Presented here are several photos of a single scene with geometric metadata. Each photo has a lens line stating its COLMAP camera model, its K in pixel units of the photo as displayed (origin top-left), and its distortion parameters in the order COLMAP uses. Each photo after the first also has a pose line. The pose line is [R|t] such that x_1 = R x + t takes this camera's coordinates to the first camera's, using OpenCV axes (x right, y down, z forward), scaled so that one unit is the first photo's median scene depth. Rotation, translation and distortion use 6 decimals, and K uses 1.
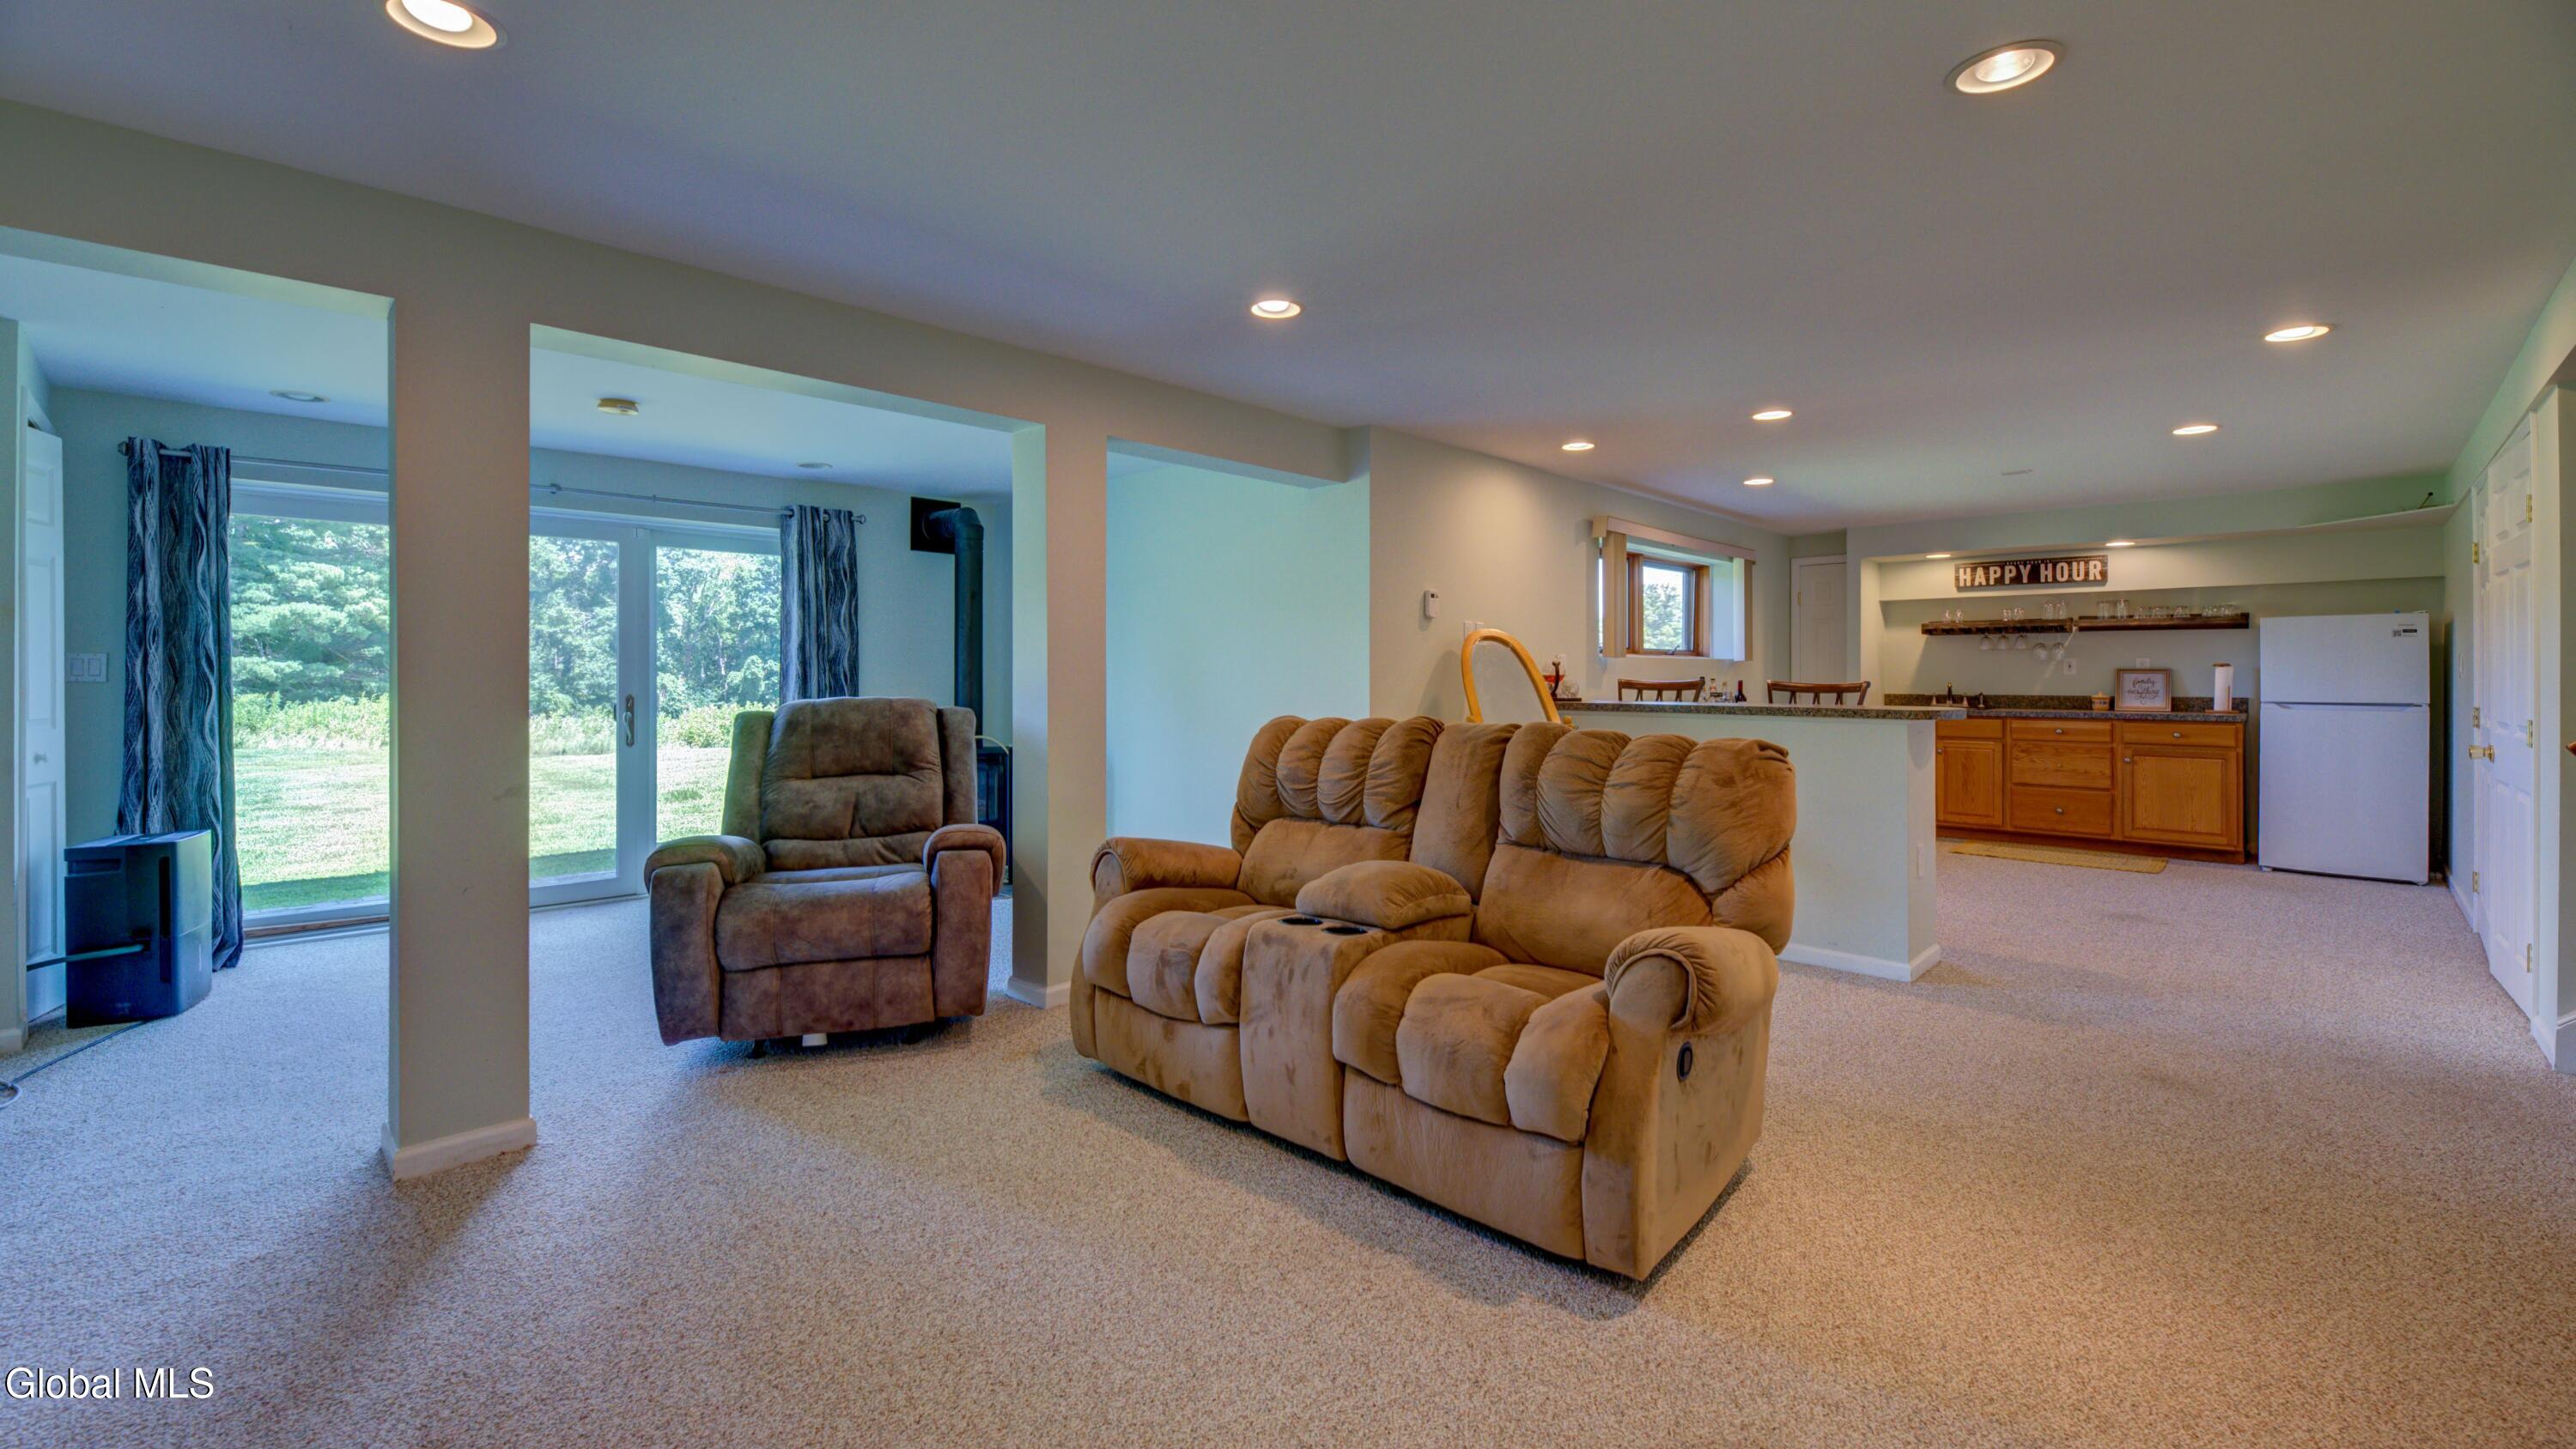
lens RADIAL K [[1086.9, 0, 1299.8], [0, 1086.9, 668.9], [0, 0, 1]] dist [-0.000918, -0.000211]
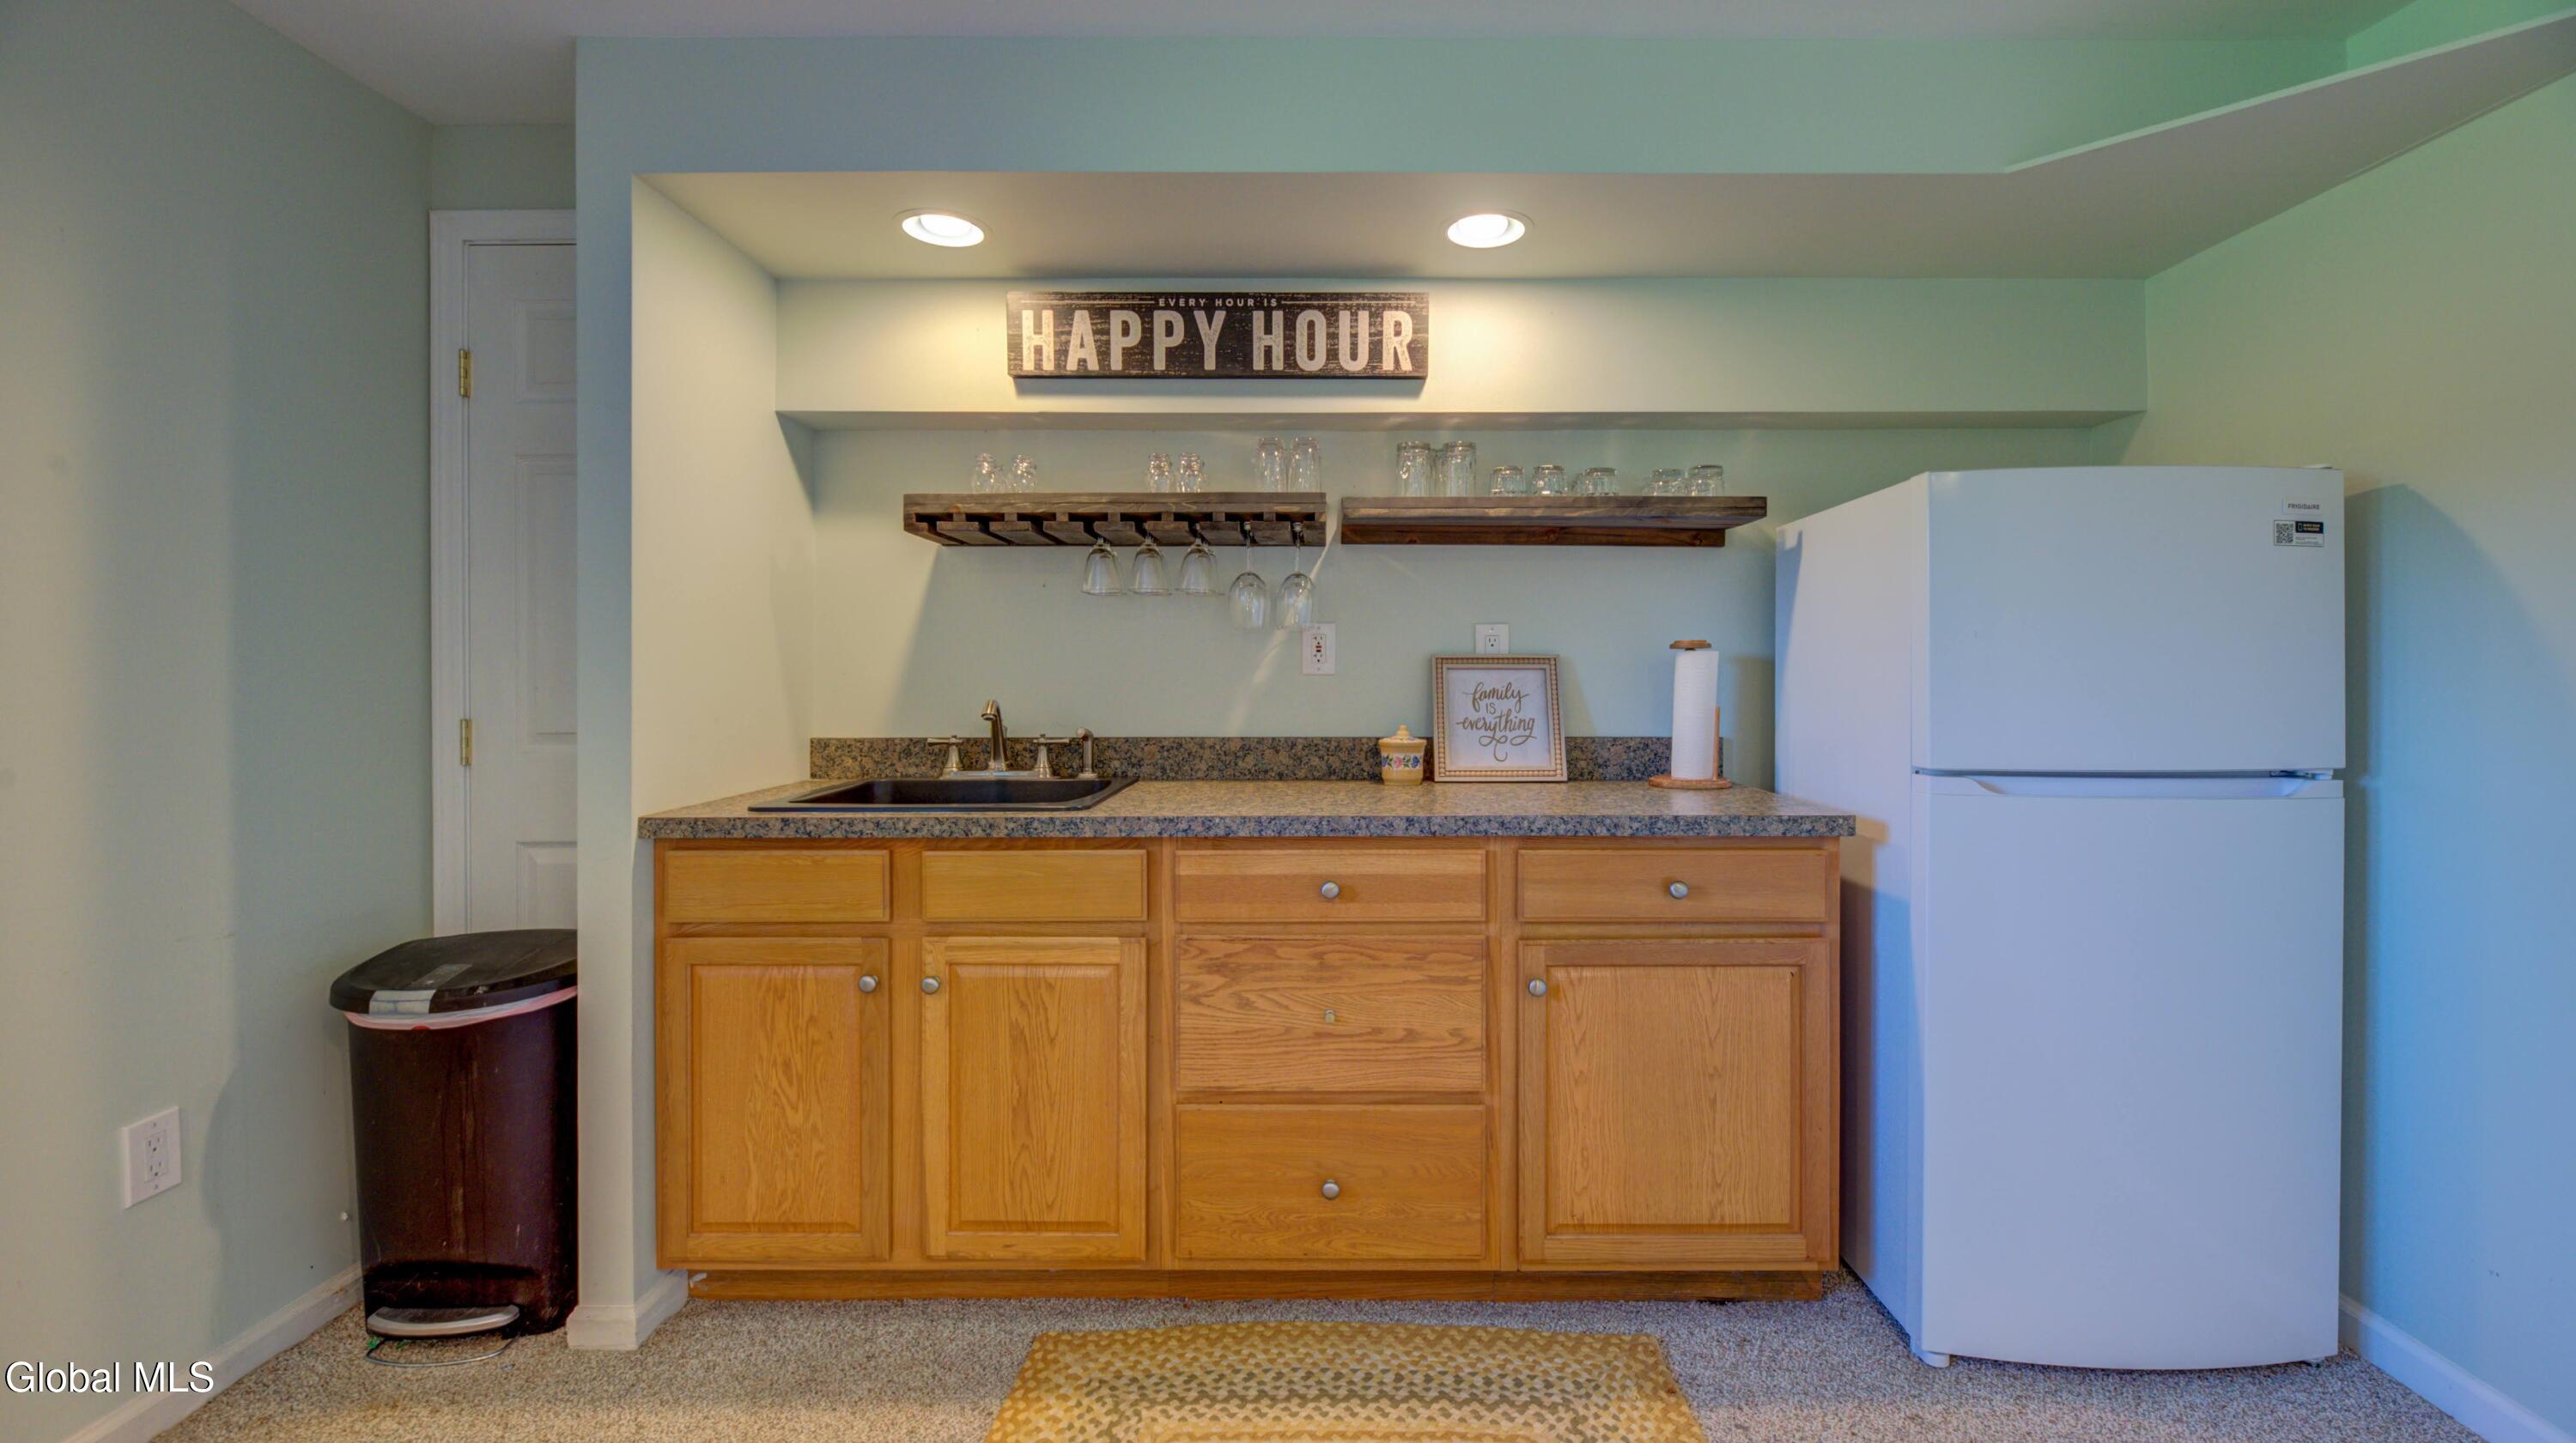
lens RADIAL K [[1086.9, 0, 1299.8], [0, 1086.9, 665.9], [0, 0, 1]] dist [-0.000918, -0.000211]
pose [[0.751948, 0.000218, 0.659223, 0.500027], [-0.002331, 0.999995, 0.002328, 0.002469], [-0.659219, -0.003287, 0.751944, 0.776239]]
